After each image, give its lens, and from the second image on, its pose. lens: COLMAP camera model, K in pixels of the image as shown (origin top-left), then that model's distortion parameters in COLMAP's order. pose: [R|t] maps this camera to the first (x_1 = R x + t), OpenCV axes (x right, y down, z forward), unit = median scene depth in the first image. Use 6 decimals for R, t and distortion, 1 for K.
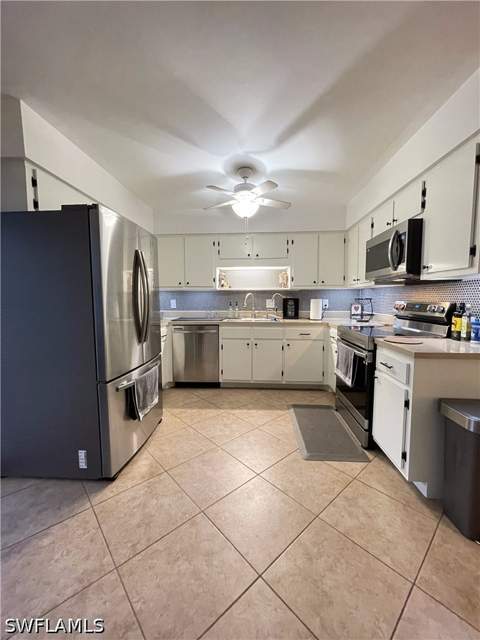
lens RADIAL K [[256.5, 0, 240.4], [0, 256.5, 317.7], [0, 0, 1]] dist [-0.004216, 0.001126]
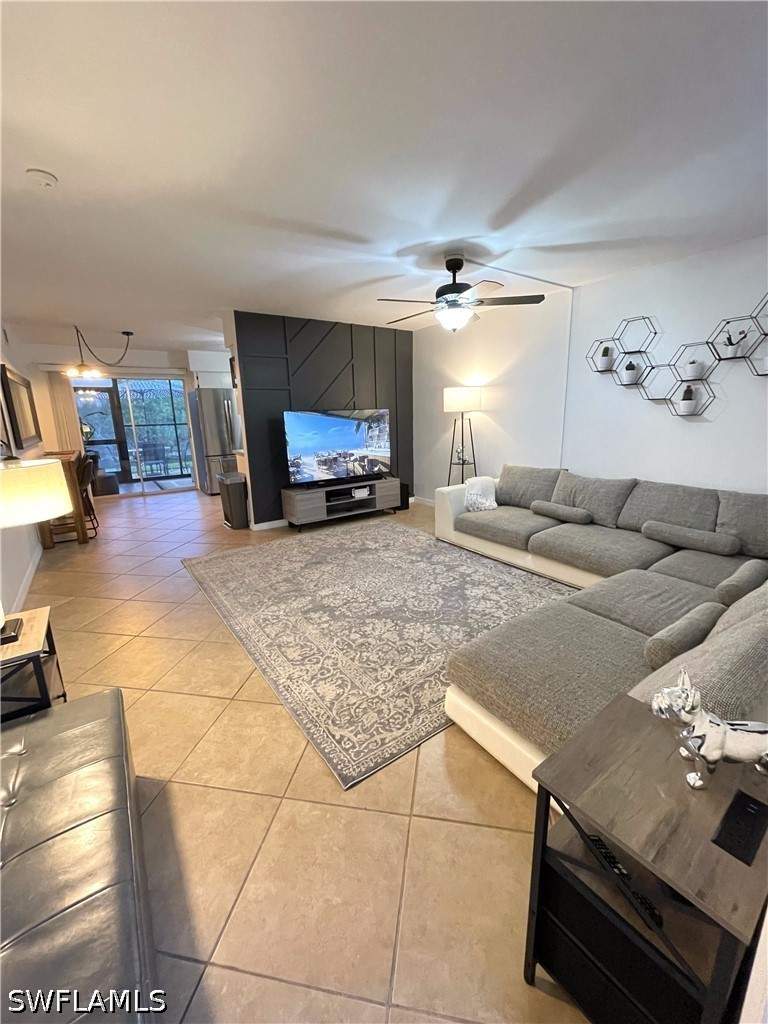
lens RADIAL K [[410.4, 0, 386.9], [0, 410.4, 508.6], [0, 0, 1]] dist [-0.004216, 0.001126]
pose [[0.629251, 0.167339, -0.758974, 2.675075], [-0.038497, 0.982058, 0.184608, -0.049442], [0.776248, -0.086947, 0.624403, -0.156613]]
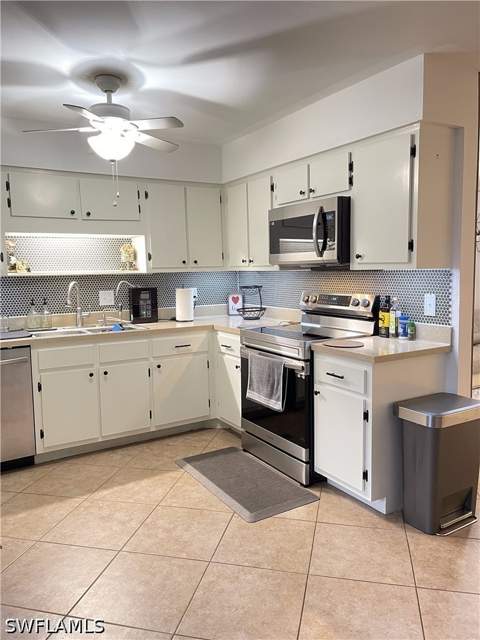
lens RADIAL K [[481.0, 0, 246.3], [0, 481.0, 316.0], [0, 0, 1]] dist [0.047673, -0.052219]
pose [[0.816118, -0.069043, 0.573747, -0.396159], [0.058484, 0.997608, 0.036858, -0.058648], [-0.574919, 0.003474, 0.818203, -0.082746]]
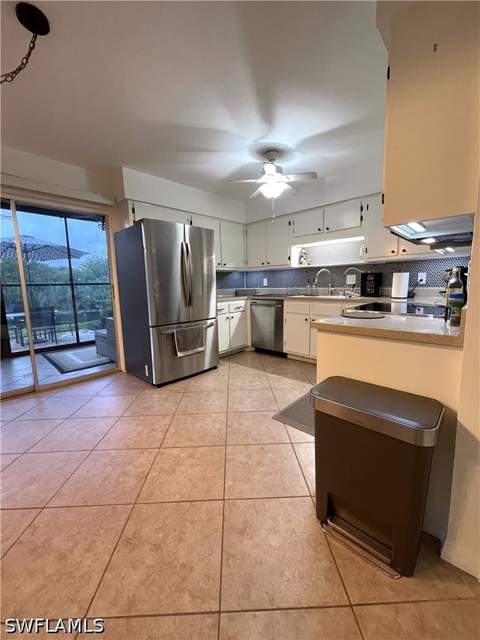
lens RADIAL K [[256.5, 0, 240.0], [0, 256.5, 318.1], [0, 0, 1]] dist [-0.004216, 0.001126]
pose [[0.767760, 0.071750, -0.636708, 0.650513], [-0.026582, 0.996422, 0.080234, 0.030444], [0.640186, -0.044676, 0.766920, 0.062407]]
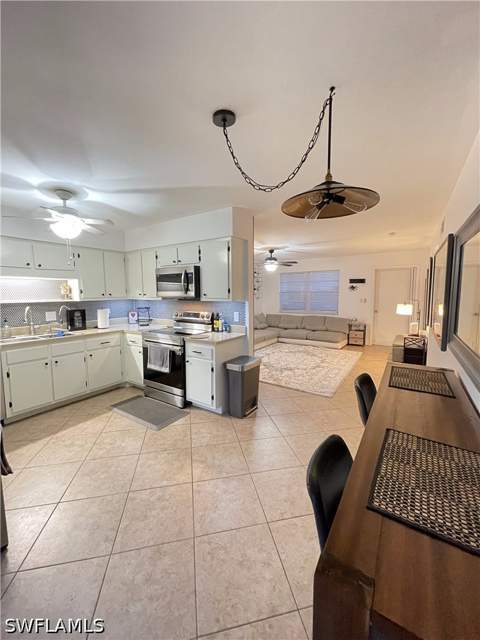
lens RADIAL K [[256.5, 0, 239.9], [0, 256.5, 317.2], [0, 0, 1]] dist [-0.004216, 0.001126]
pose [[0.501466, -0.082002, 0.861283, -0.543679], [0.067916, 0.996157, 0.055300, -0.090802], [-0.862508, 0.030764, 0.505108, -0.095183]]
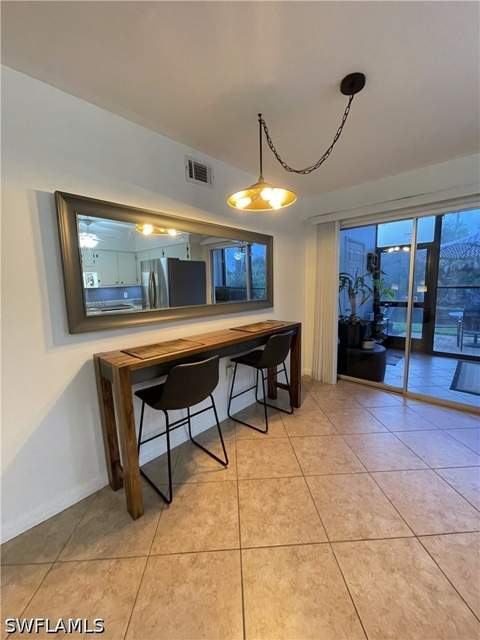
lens RADIAL K [[256.5, 0, 240.6], [0, 256.5, 317.2], [0, 0, 1]] dist [-0.004216, 0.001126]
pose [[-0.630311, 0.118676, -0.767218, 0.638311], [-0.024113, 0.984777, 0.172139, -0.084401], [0.775968, 0.127001, -0.617855, 0.447247]]
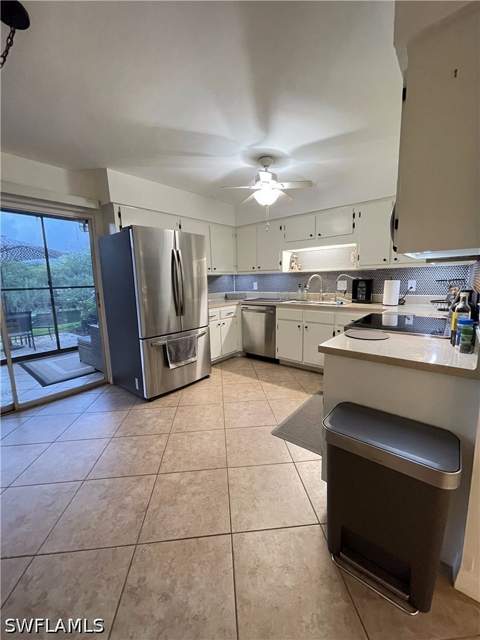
lens RADIAL K [[256.5, 0, 239.9], [0, 256.5, 318.1], [0, 0, 1]] dist [-0.004216, 0.001126]
pose [[0.806756, 0.073806, -0.586257, 0.592507], [-0.021749, 0.995205, 0.095360, -0.028530], [0.590484, -0.064182, 0.804493, 0.059171]]
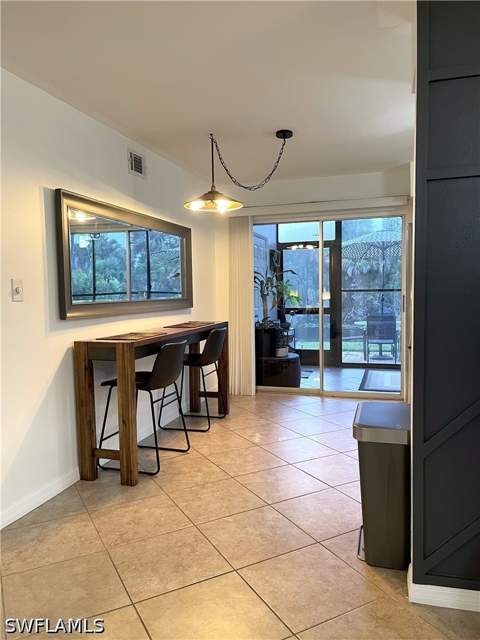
lens RADIAL K [[481.0, 0, 238.4], [0, 481.0, 320.2], [0, 0, 1]] dist [0.047673, -0.052219]
pose [[-0.236572, 0.070438, -0.969057, 1.528721], [-0.050182, 0.995152, 0.084586, -0.053297], [0.970317, 0.068640, -0.231890, 0.470030]]
